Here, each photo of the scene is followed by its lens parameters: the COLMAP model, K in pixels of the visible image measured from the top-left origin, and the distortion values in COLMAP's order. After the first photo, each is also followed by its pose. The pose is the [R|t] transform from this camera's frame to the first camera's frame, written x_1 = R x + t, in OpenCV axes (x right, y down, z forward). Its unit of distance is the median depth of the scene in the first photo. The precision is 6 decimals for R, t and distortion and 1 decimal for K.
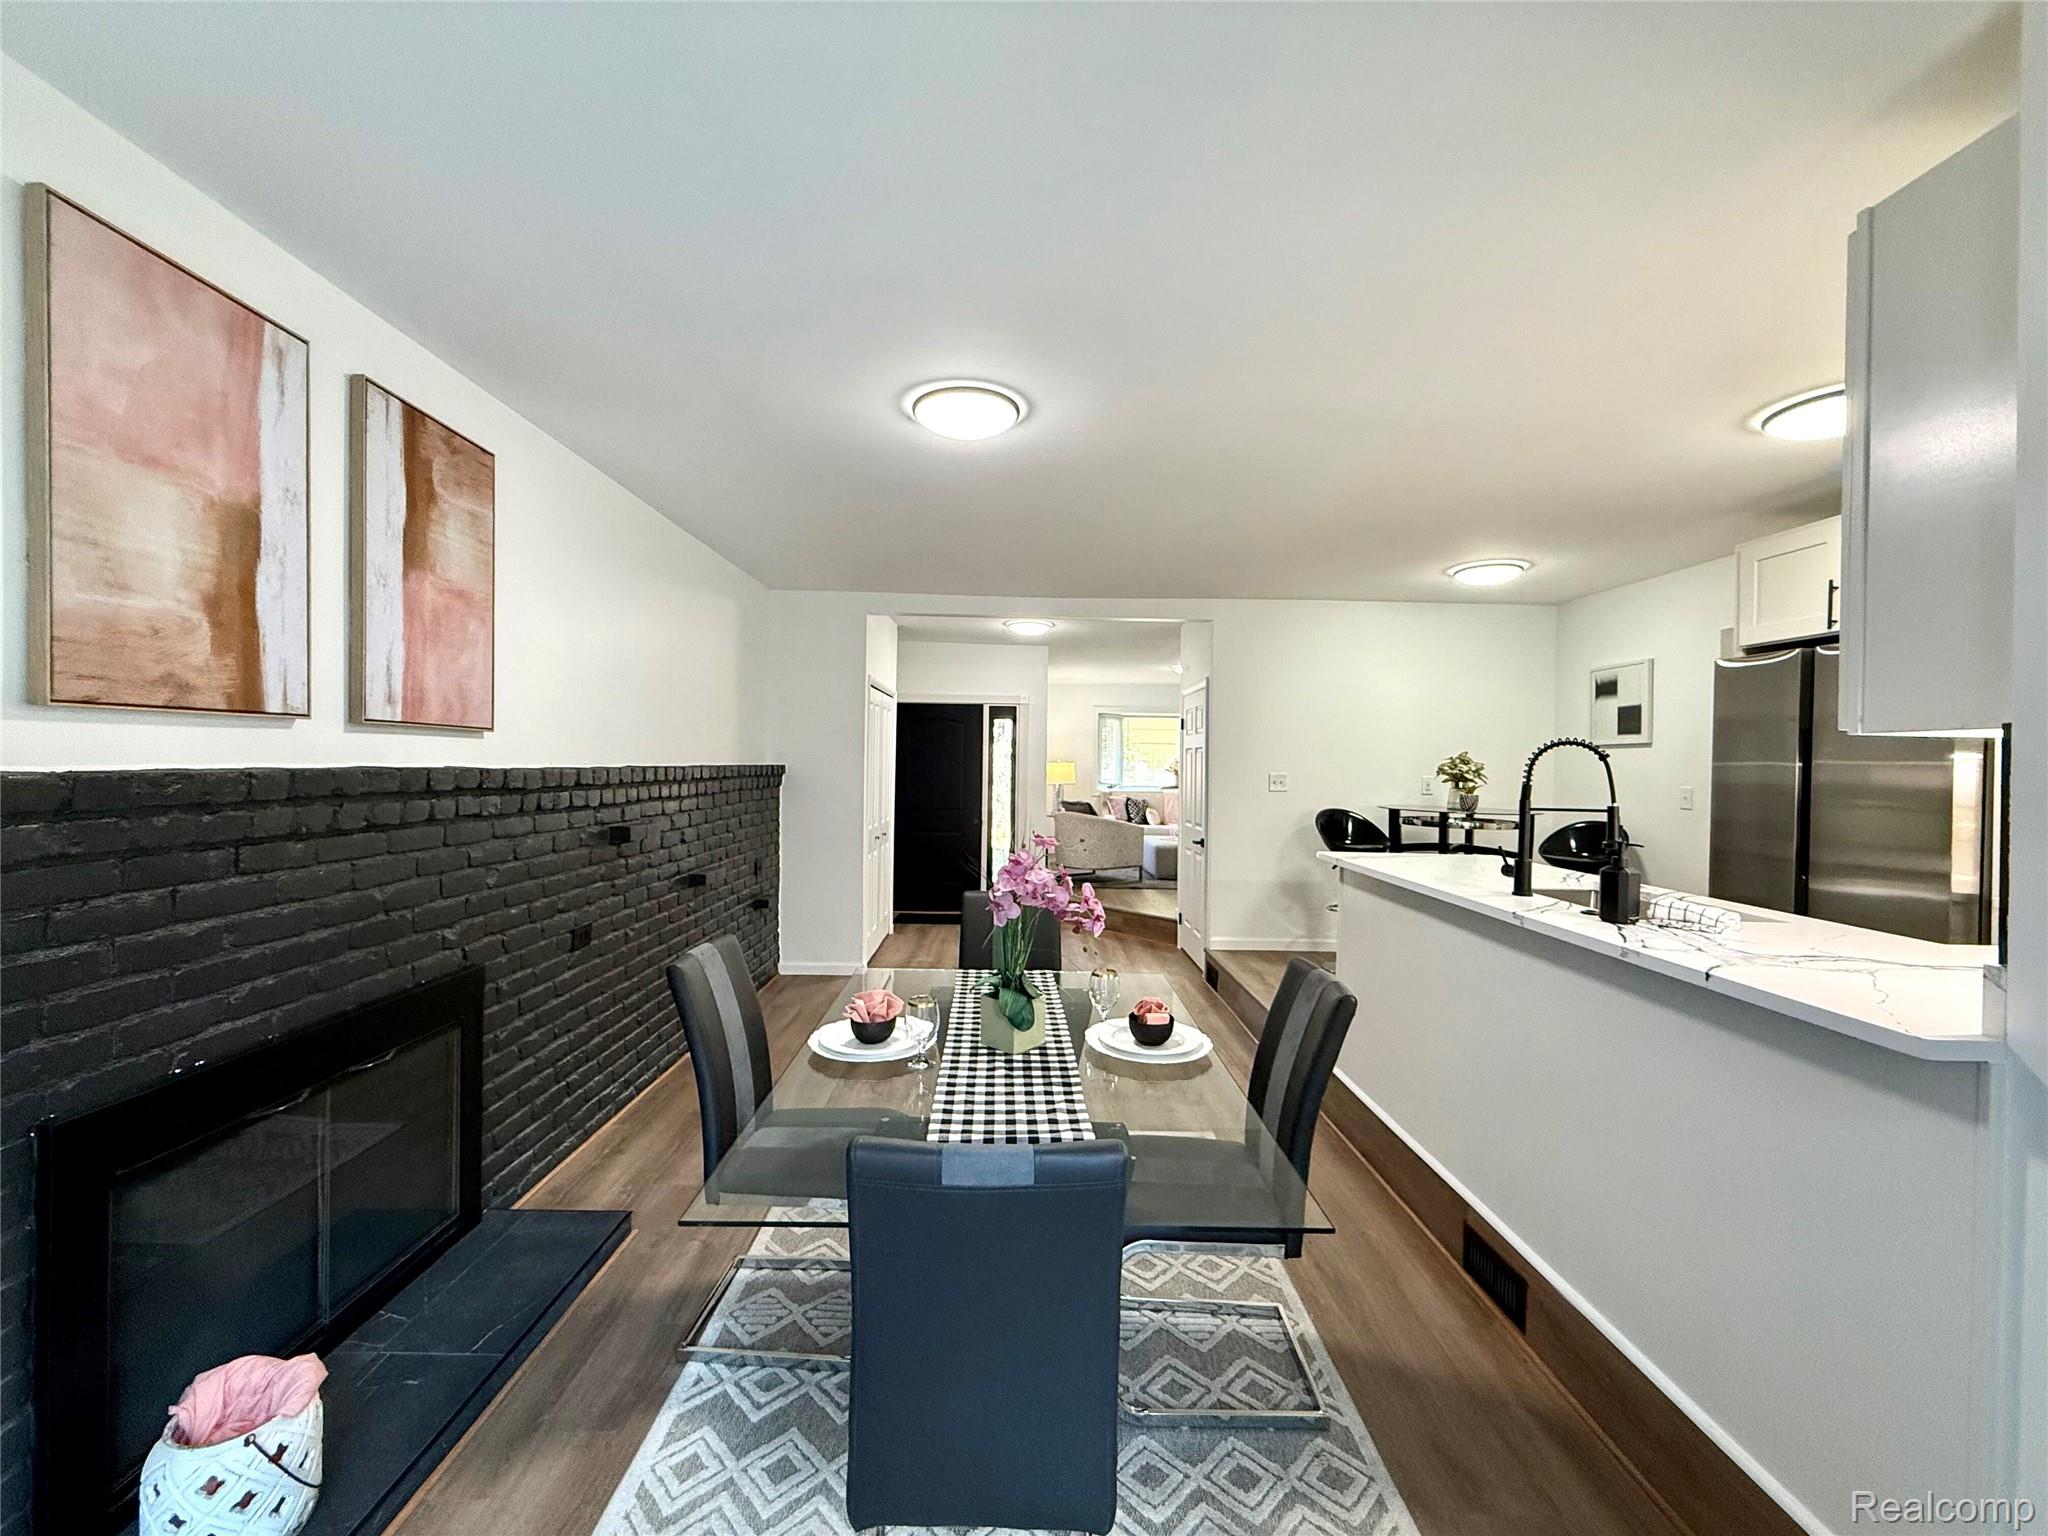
lens RADIAL K [[816.9, 0, 1016.7], [0, 816.9, 768.7], [0, 0, 1]] dist [-0.001172, 0.000402]
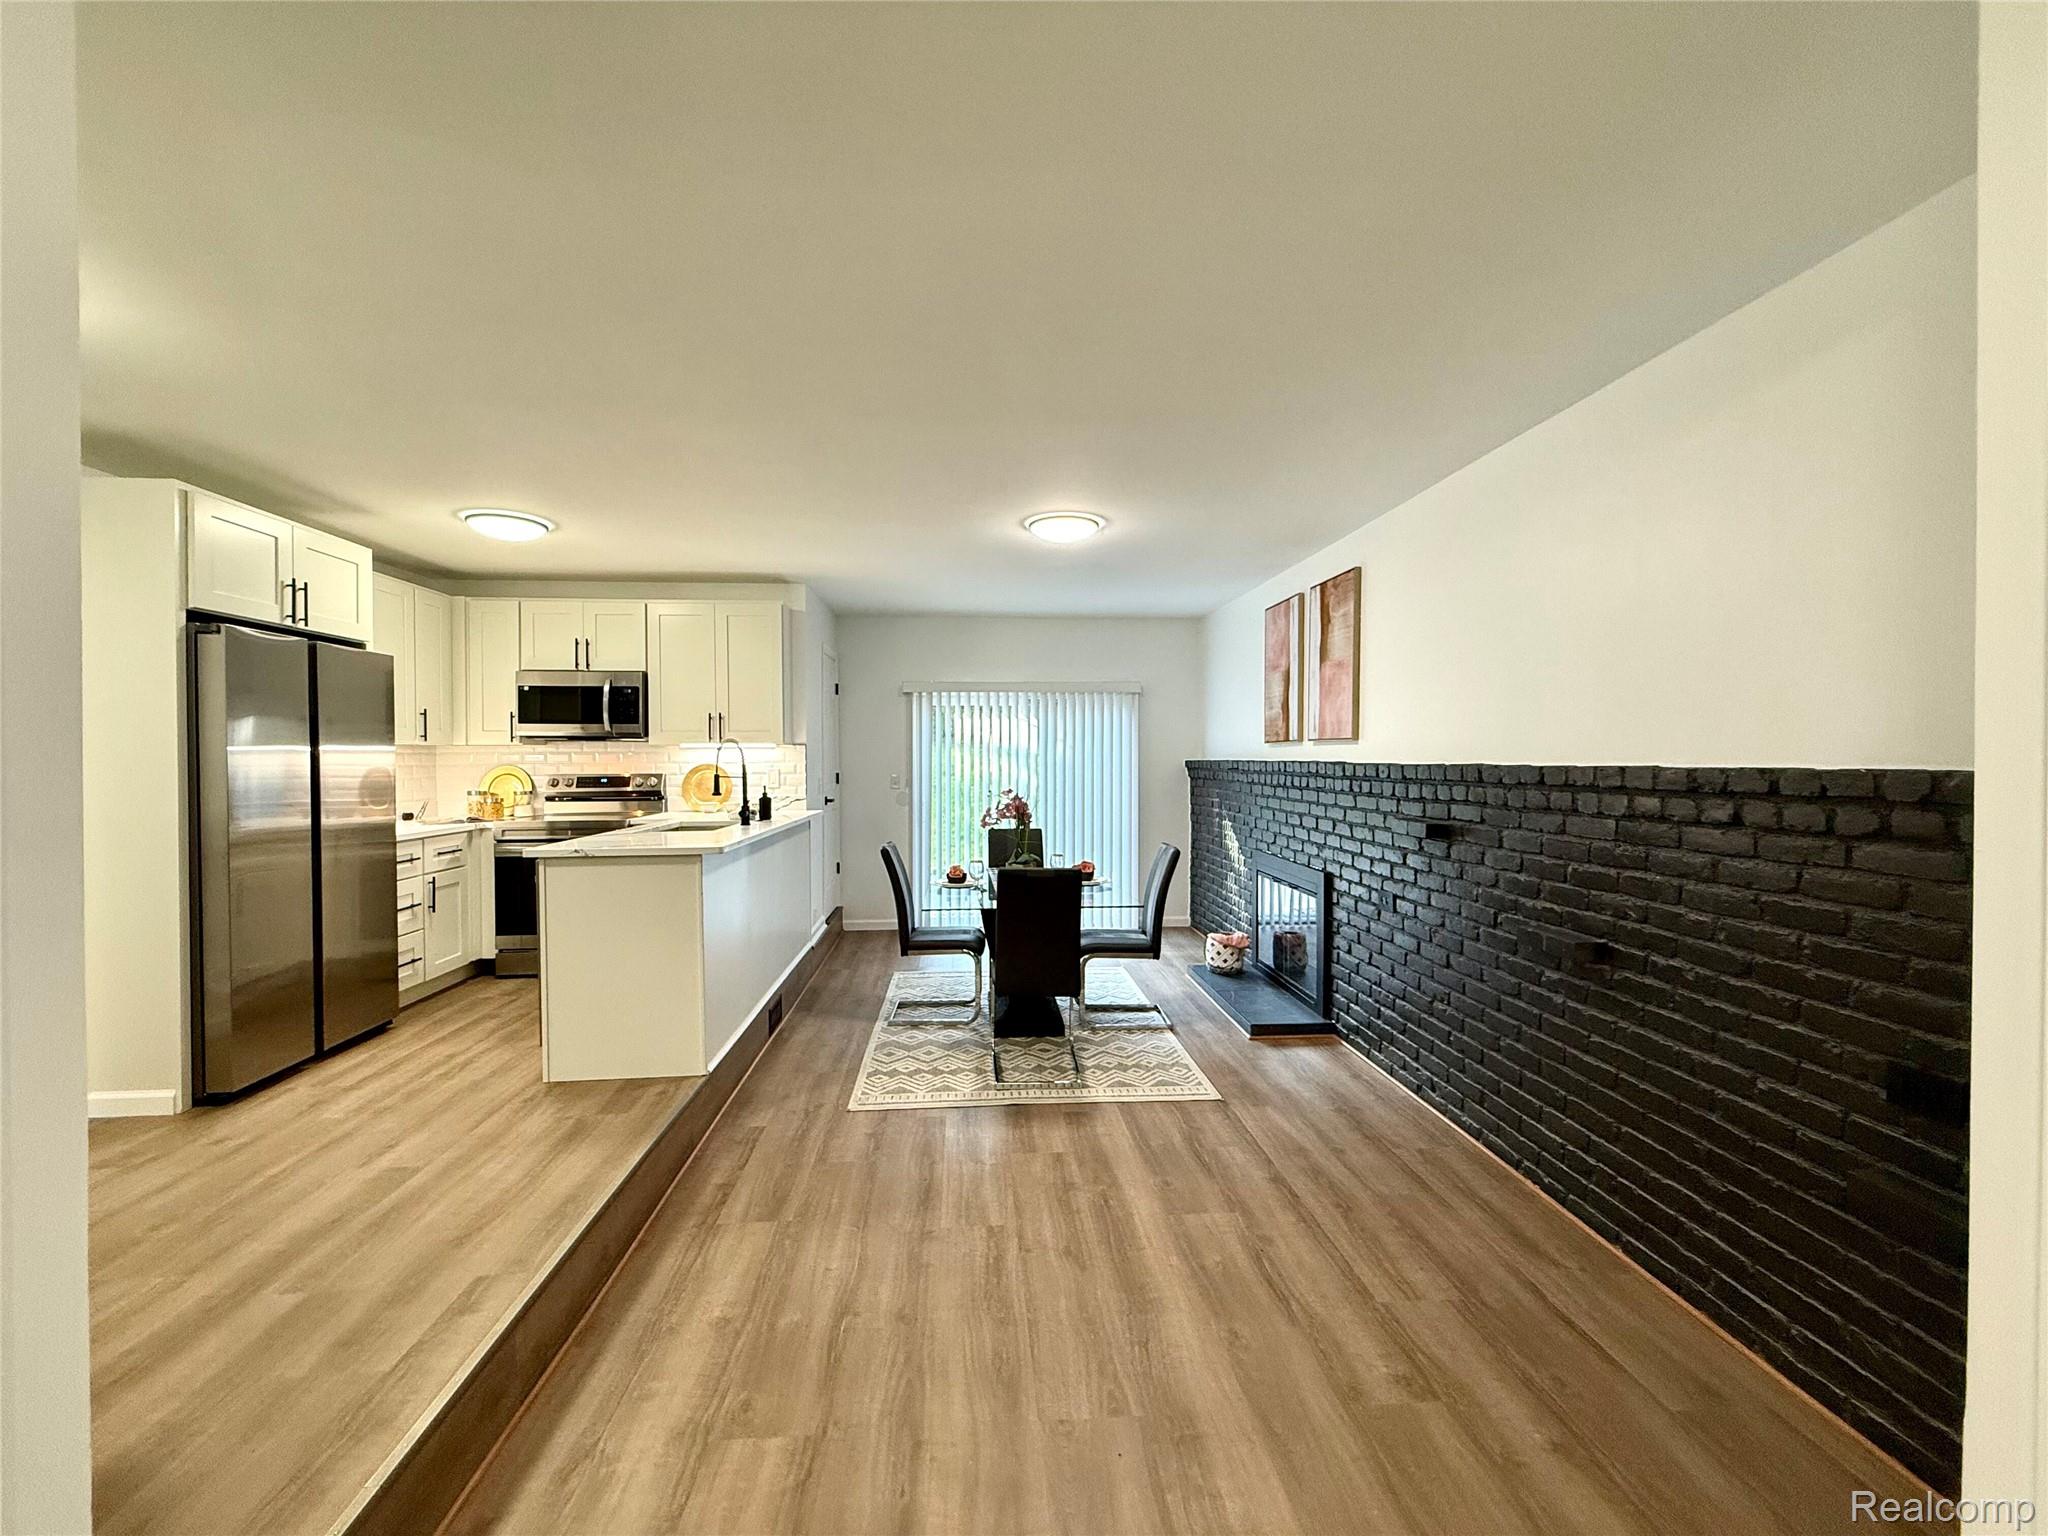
lens RADIAL K [[816.9, 0, 1022.5], [0, 816.9, 766.2], [0, 0, 1]] dist [-0.001172, 0.000402]
pose [[-0.997359, -0.011123, -0.071773, 0.142985], [-0.012587, 0.999721, 0.019975, -0.020672], [0.071530, 0.020826, -0.997221, 2.991416]]
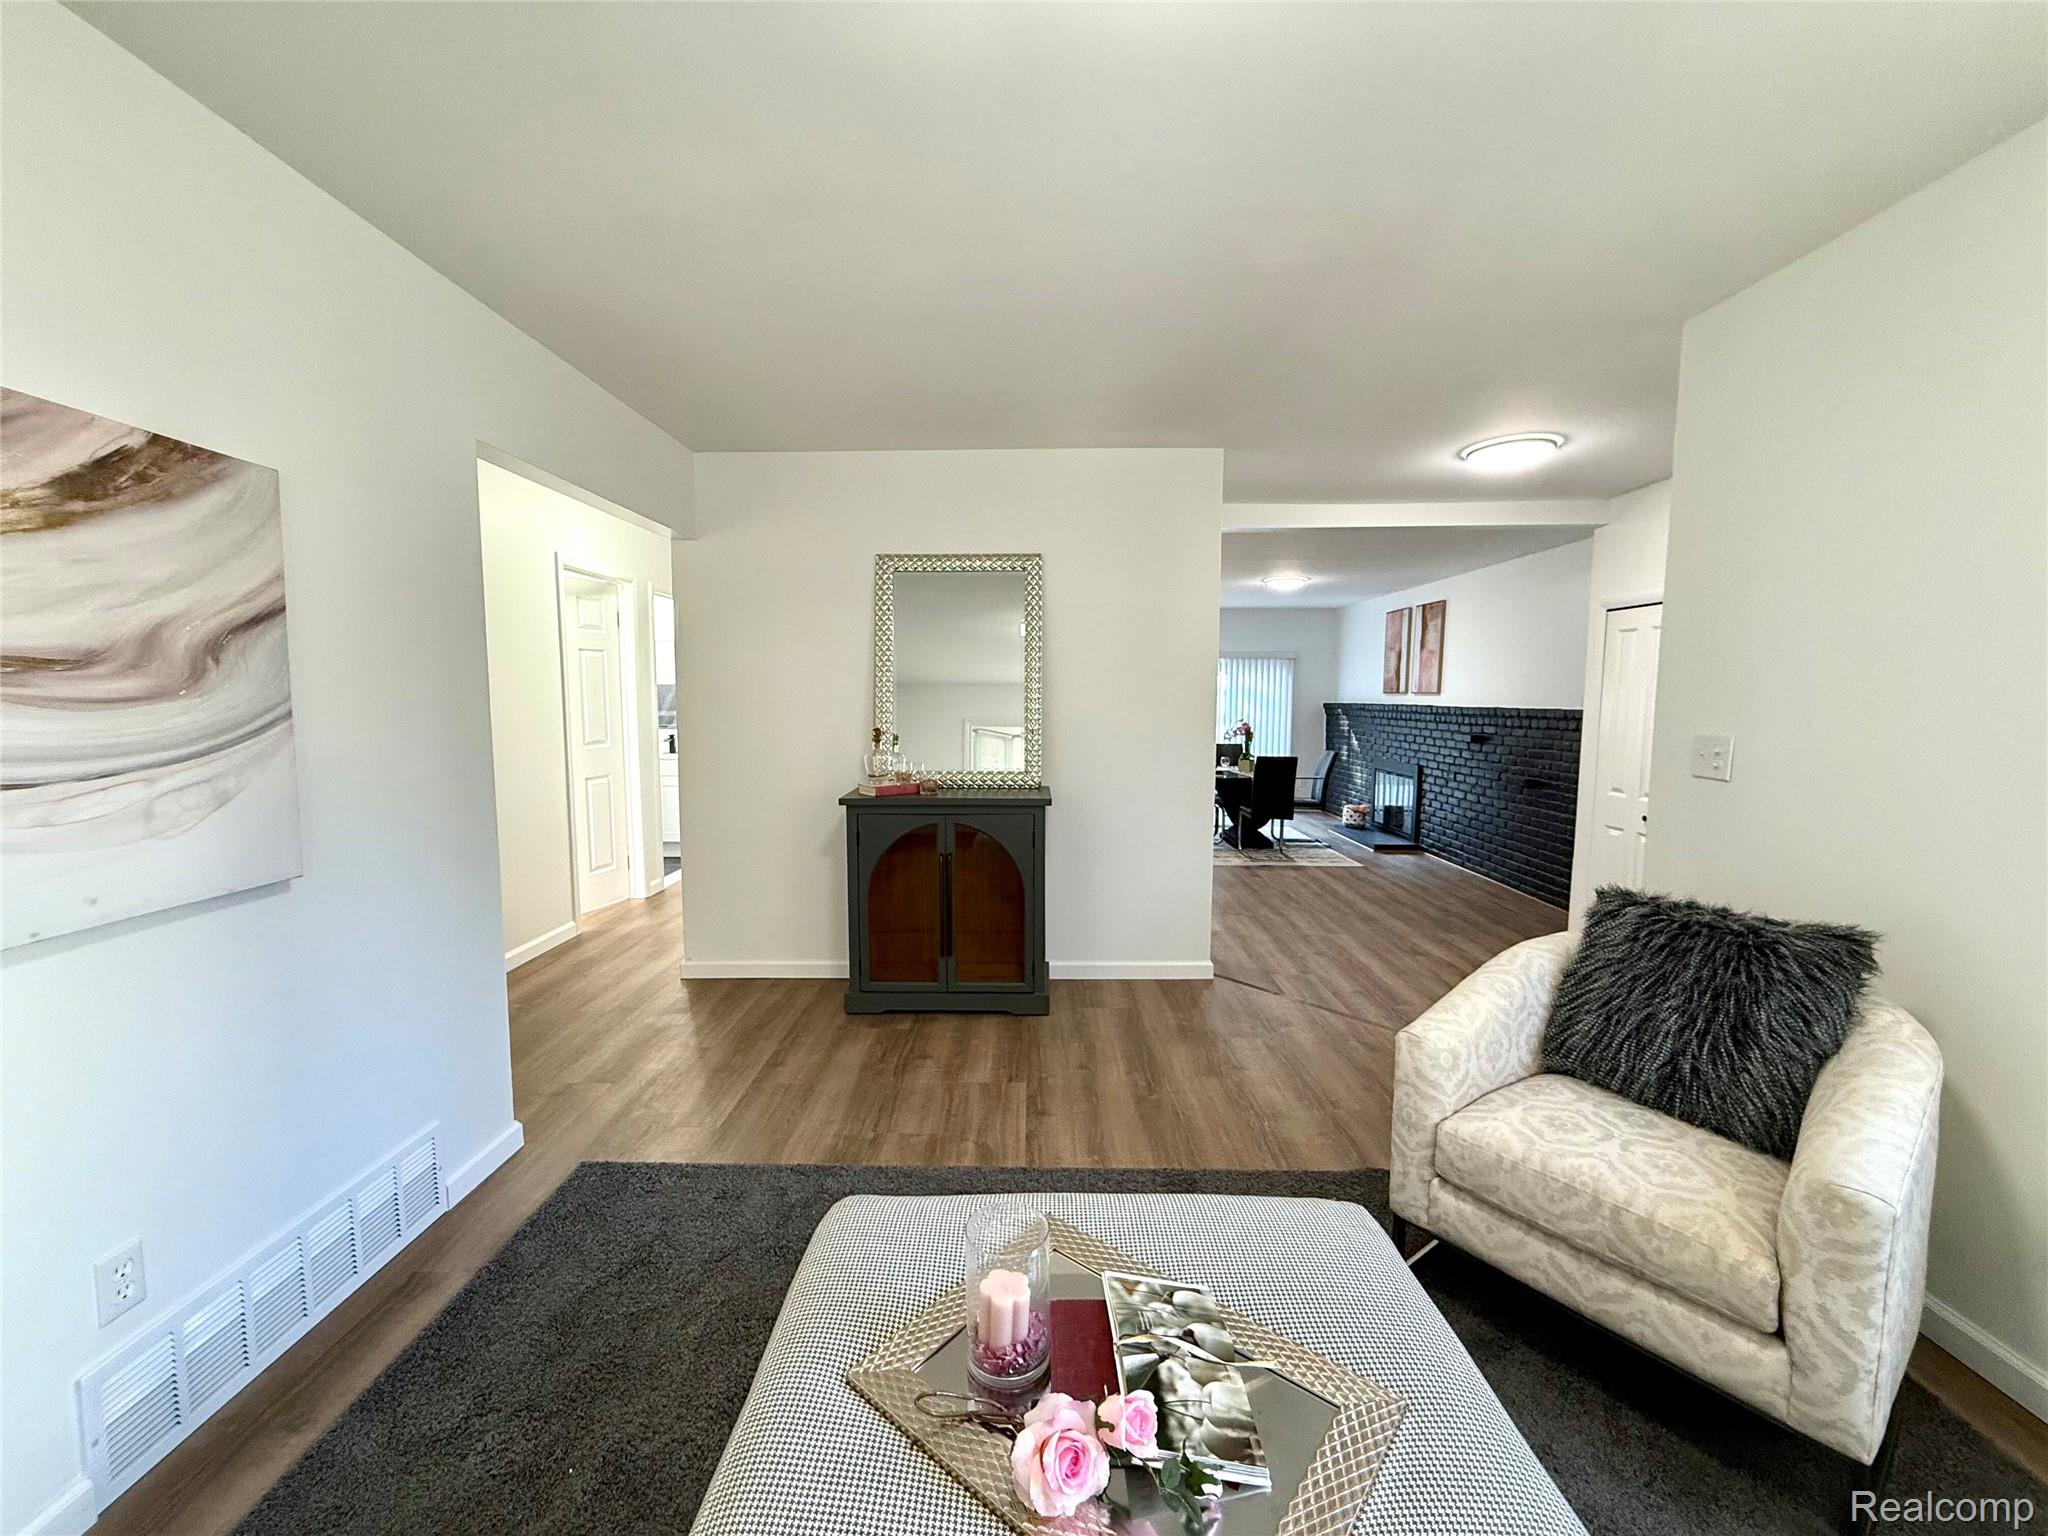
lens RADIAL K [[816.9, 0, 1023.8], [0, 816.9, 766.1], [0, 0, 1]] dist [-0.001172, 0.000402]
pose [[-0.999773, -0.017789, 0.011734, 0.988371], [-0.016562, 0.995107, 0.097400, -0.055917], [-0.013409, 0.097184, -0.995176, 4.734800]]
